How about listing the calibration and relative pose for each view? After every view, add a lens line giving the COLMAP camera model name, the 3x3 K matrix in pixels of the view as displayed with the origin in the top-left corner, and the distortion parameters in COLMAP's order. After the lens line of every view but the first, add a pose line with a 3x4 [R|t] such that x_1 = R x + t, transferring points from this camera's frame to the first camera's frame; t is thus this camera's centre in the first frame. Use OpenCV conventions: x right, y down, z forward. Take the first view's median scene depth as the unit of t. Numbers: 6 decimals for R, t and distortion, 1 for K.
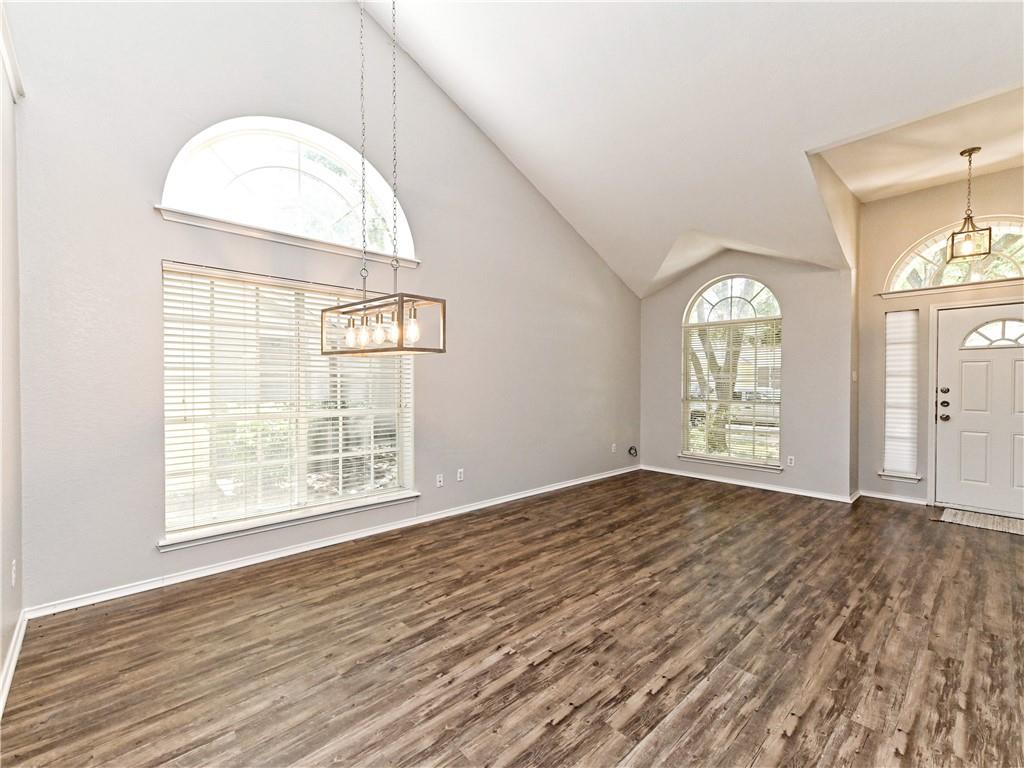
lens RADIAL K [[446.2, 0, 511.0], [0, 446.2, 383.1], [0, 0, 1]] dist [0.012006, -0.000875]
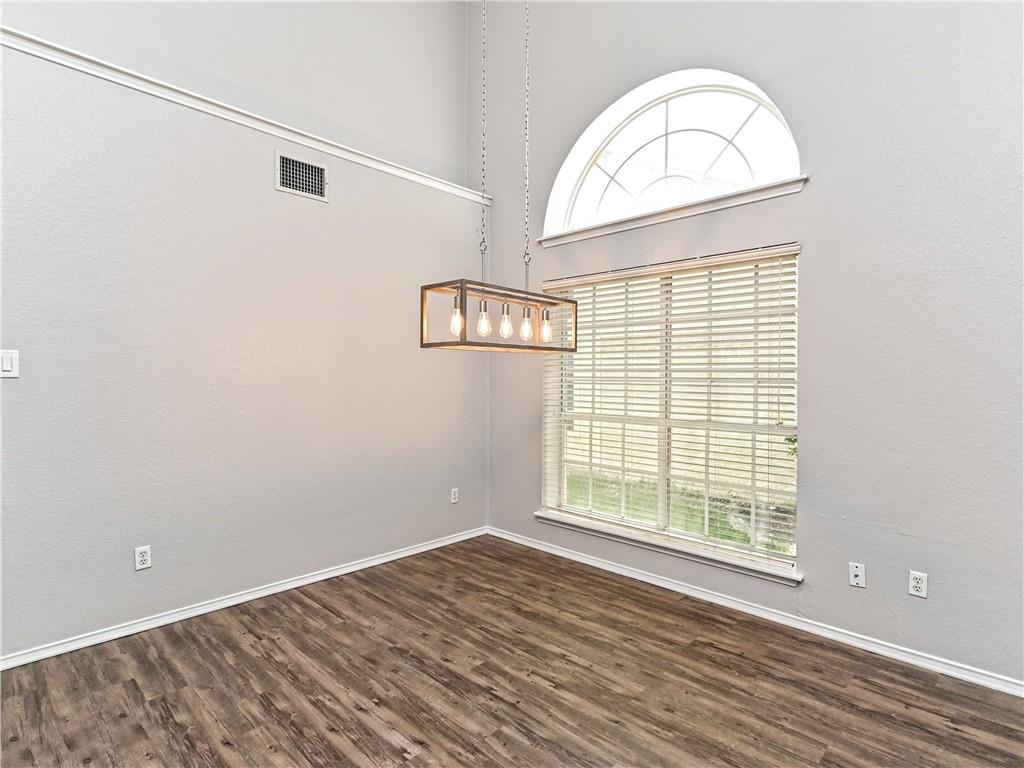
lens RADIAL K [[525.0, 0, 511.4], [0, 525.0, 382.2], [0, 0, 1]] dist [0.001174, -0.000063]
pose [[0.059321, 0.001421, -0.998238, 0.698396], [-0.012853, 0.999917, 0.000660, -0.001154], [0.998156, 0.012791, 0.059335, 0.909516]]
